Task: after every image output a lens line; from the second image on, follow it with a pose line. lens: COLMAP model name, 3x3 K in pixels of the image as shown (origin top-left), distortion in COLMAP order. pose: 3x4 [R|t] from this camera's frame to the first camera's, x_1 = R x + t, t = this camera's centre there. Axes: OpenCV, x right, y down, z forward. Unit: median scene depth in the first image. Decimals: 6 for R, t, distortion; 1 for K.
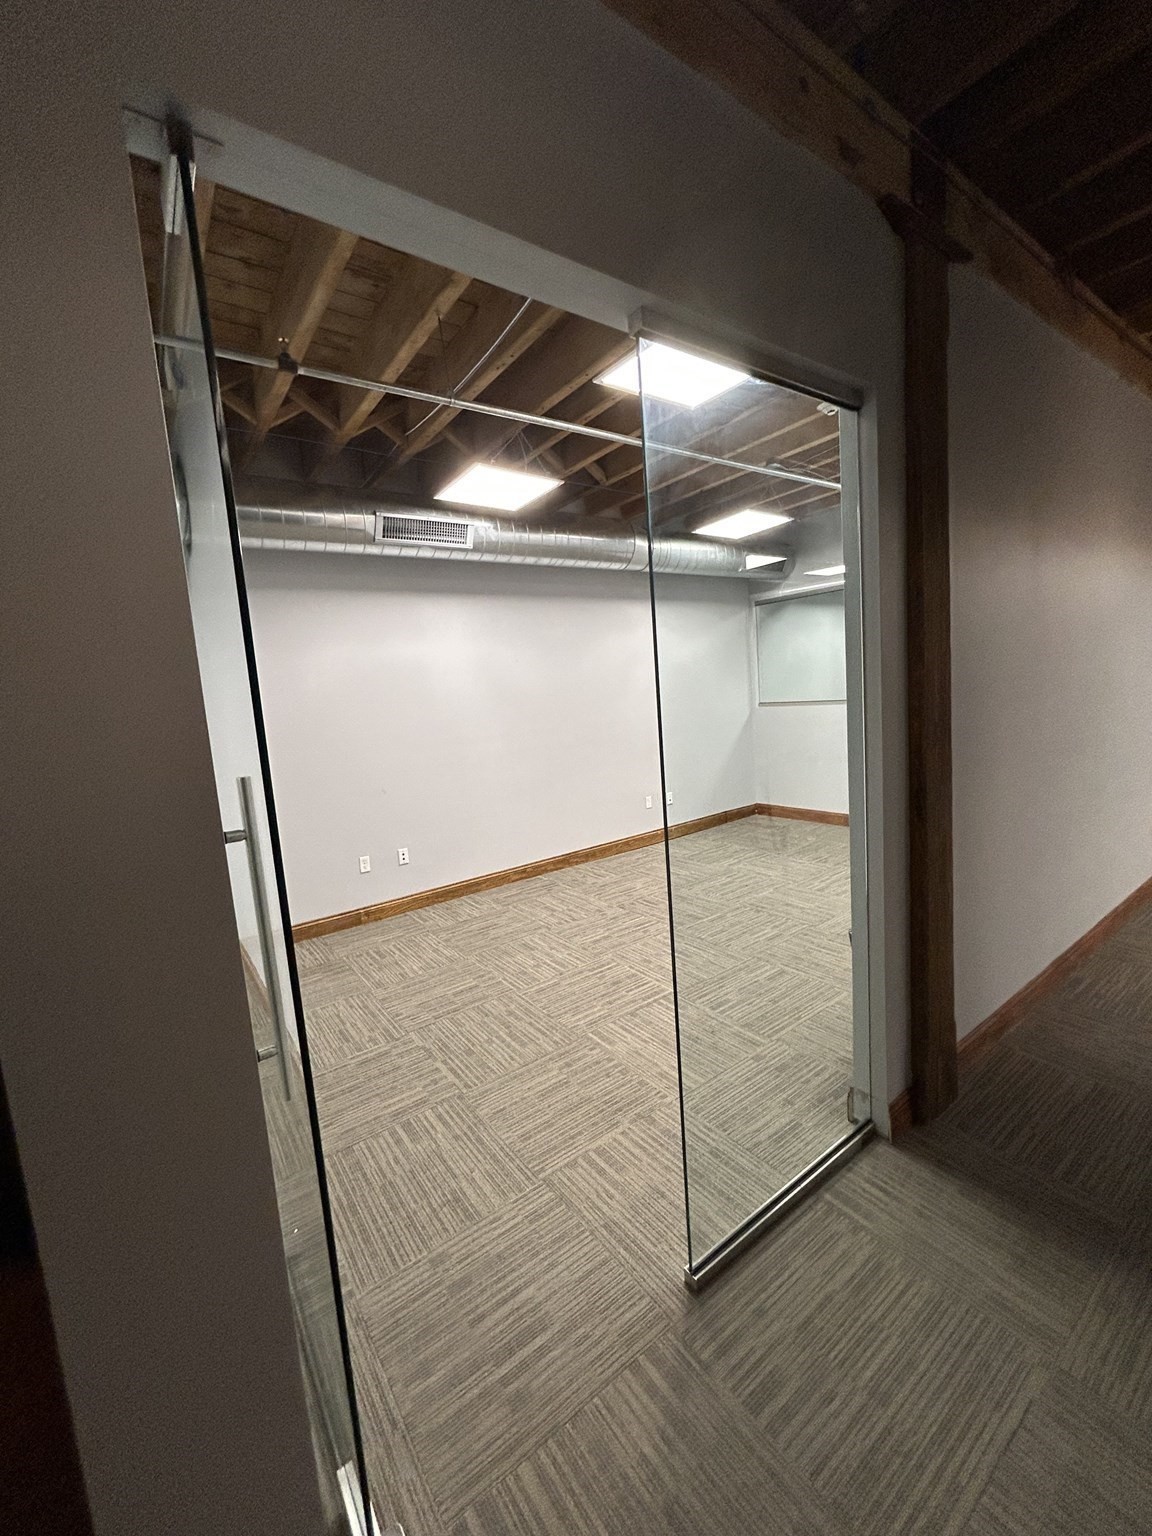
lens RADIAL K [[624.3, 0, 576.8], [0, 624.3, 767.2], [0, 0, 1]] dist [-0.009434, 0.005470]
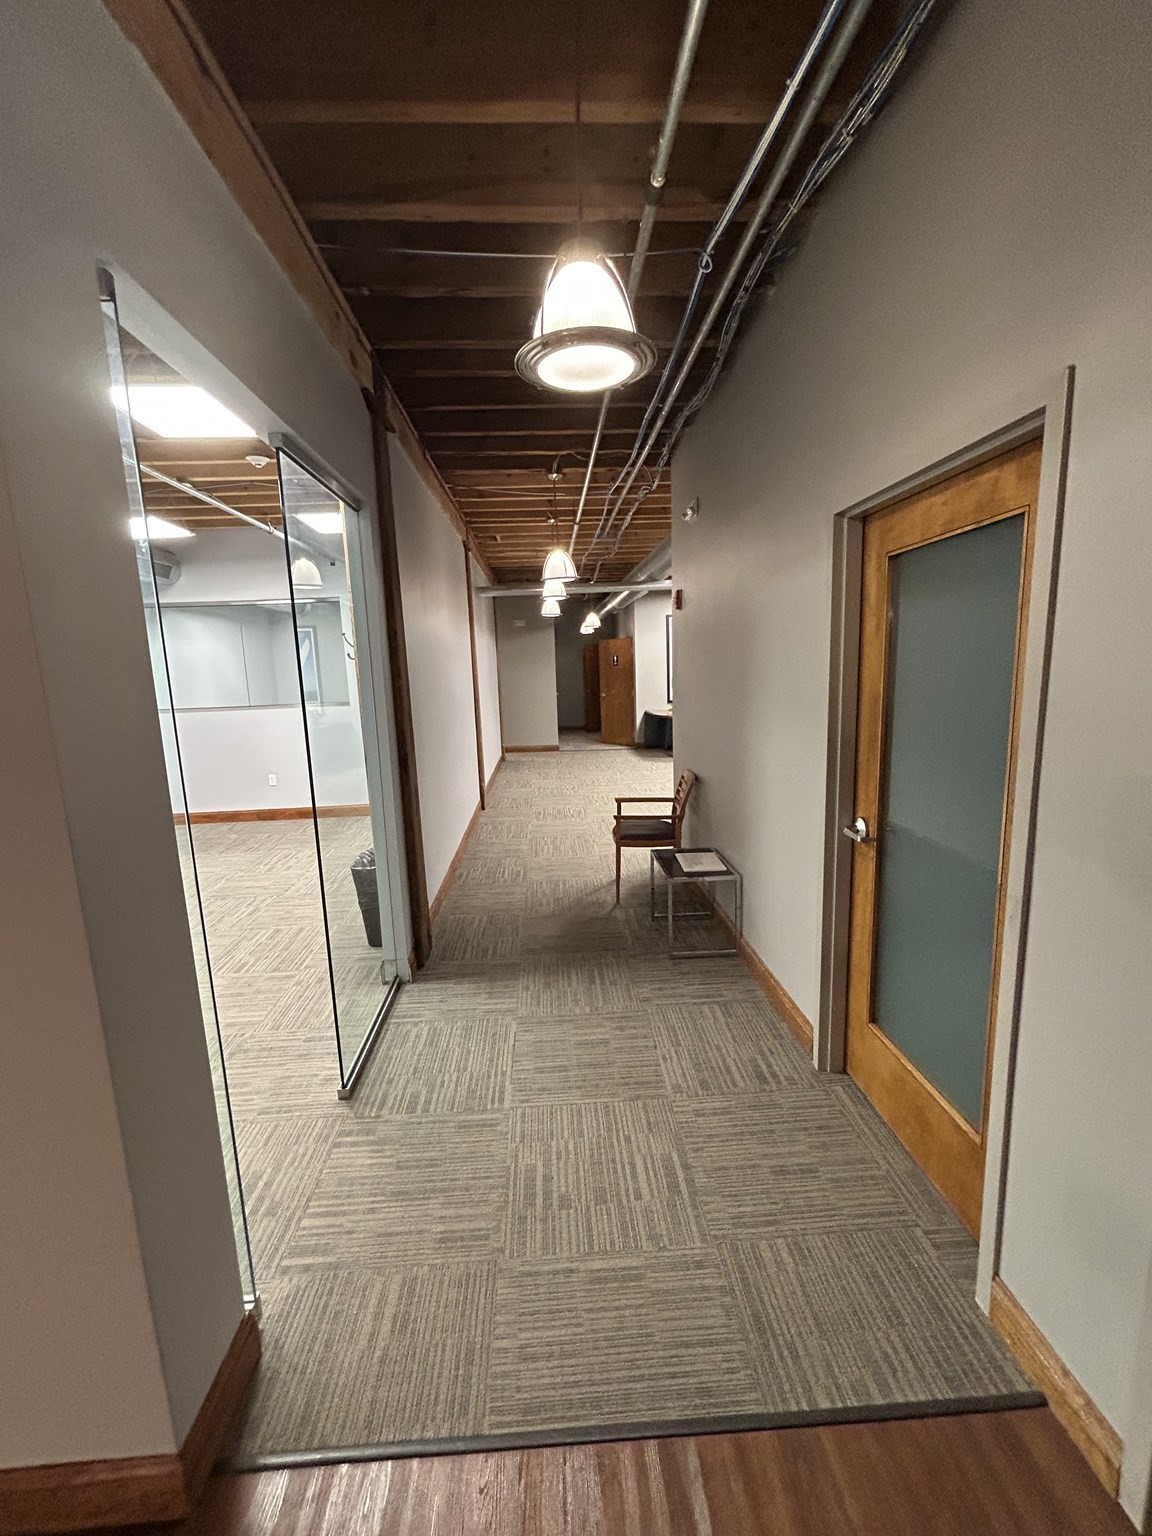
lens RADIAL K [[624.3, 0, 576.8], [0, 624.3, 767.2], [0, 0, 1]] dist [-0.009434, 0.005470]
pose [[0.543349, -0.079226, 0.835760, -0.371288], [0.094768, 0.994962, 0.032707, 0.037674], [-0.834140, 0.061432, 0.548120, -0.165942]]
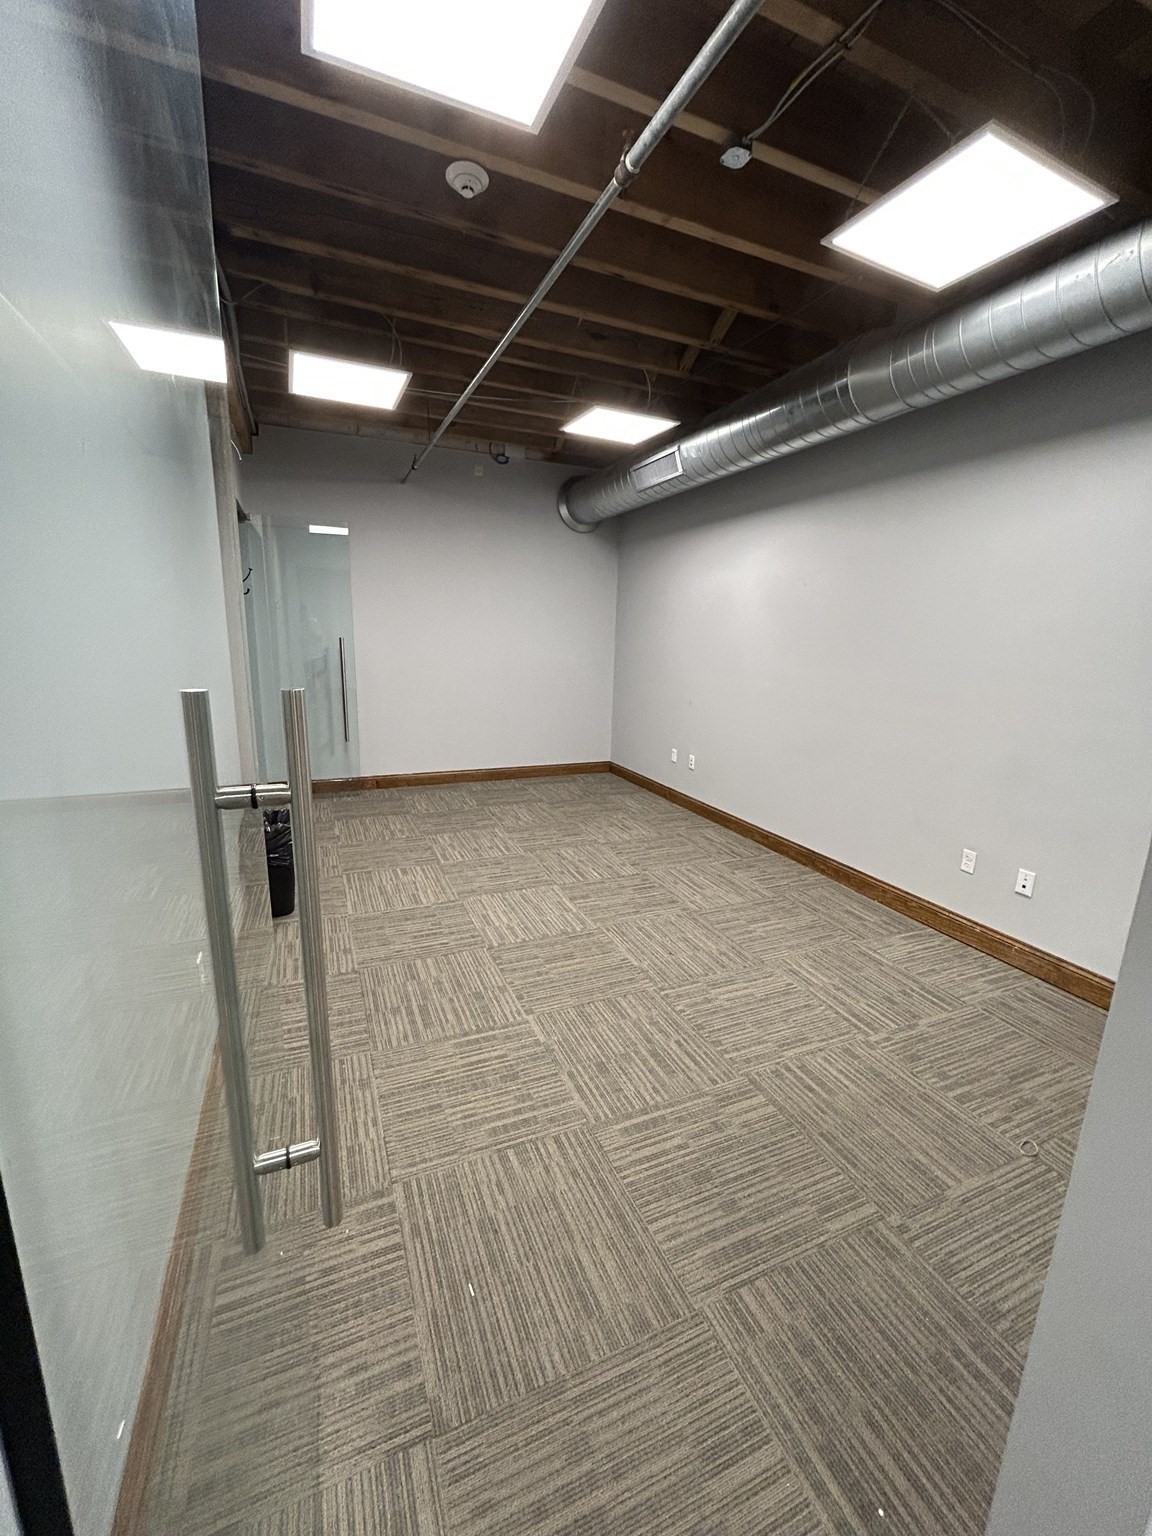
lens RADIAL K [[624.3, 0, 576.8], [0, 624.3, 767.2], [0, 0, 1]] dist [-0.009434, 0.005470]
pose [[-0.214487, 0.280477, -0.935590, 1.353242], [-0.130295, 0.941105, 0.312001, -0.287544], [0.967997, 0.188823, -0.165311, 1.572957]]
